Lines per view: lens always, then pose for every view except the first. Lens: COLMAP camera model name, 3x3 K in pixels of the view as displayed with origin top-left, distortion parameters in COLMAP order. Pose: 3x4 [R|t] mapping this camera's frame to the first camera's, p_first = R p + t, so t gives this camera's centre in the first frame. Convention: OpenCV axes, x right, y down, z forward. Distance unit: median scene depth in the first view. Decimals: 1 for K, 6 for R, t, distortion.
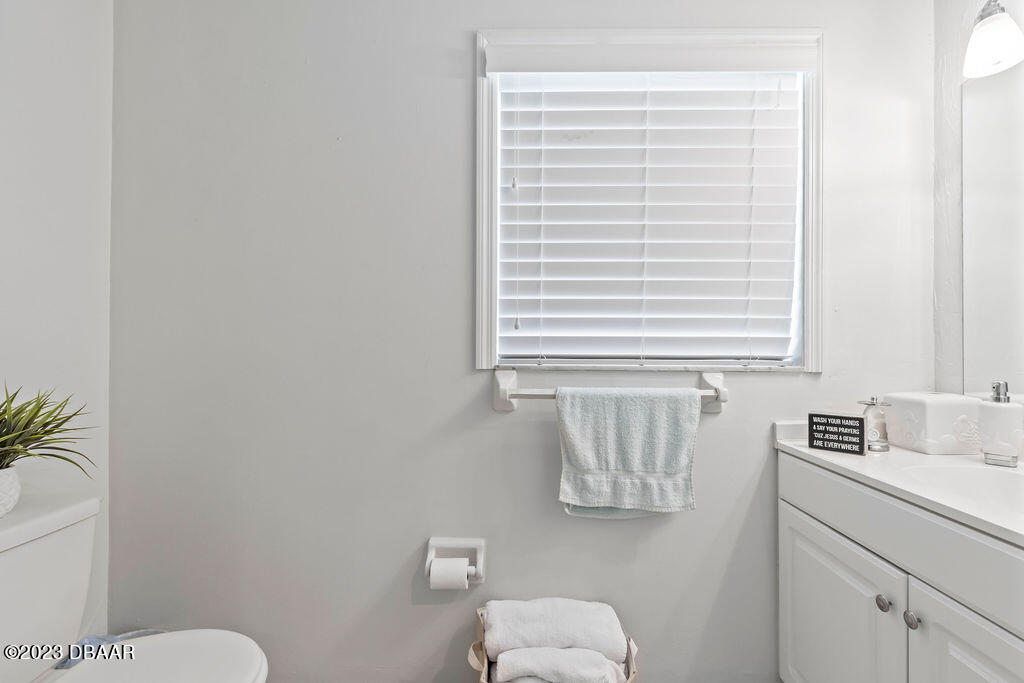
lens RADIAL K [[466.6, 0, 519.4], [0, 466.6, 344.2], [0, 0, 1]] dist [0.013289, 0.000263]
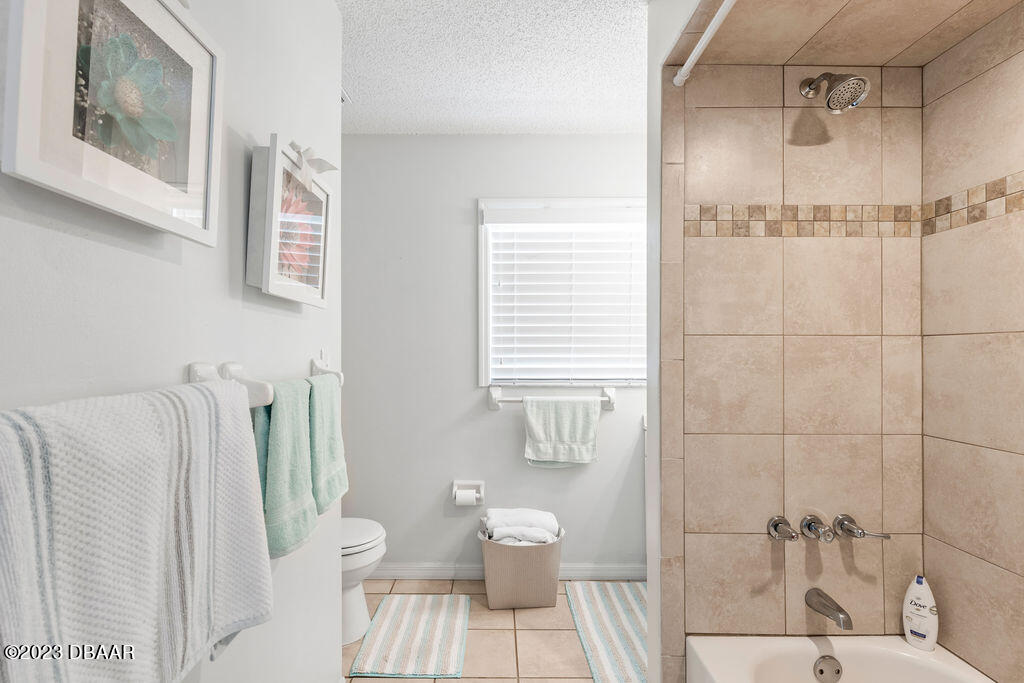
lens RADIAL K [[466.6, 0, 503.1], [0, 466.6, 343.0], [0, 0, 1]] dist [0.013289, 0.000263]
pose [[0.999961, -0.005644, 0.006813, -0.011289], [0.005753, 0.999854, -0.016083, -0.088752], [-0.006722, 0.016121, 0.999847, -0.840781]]
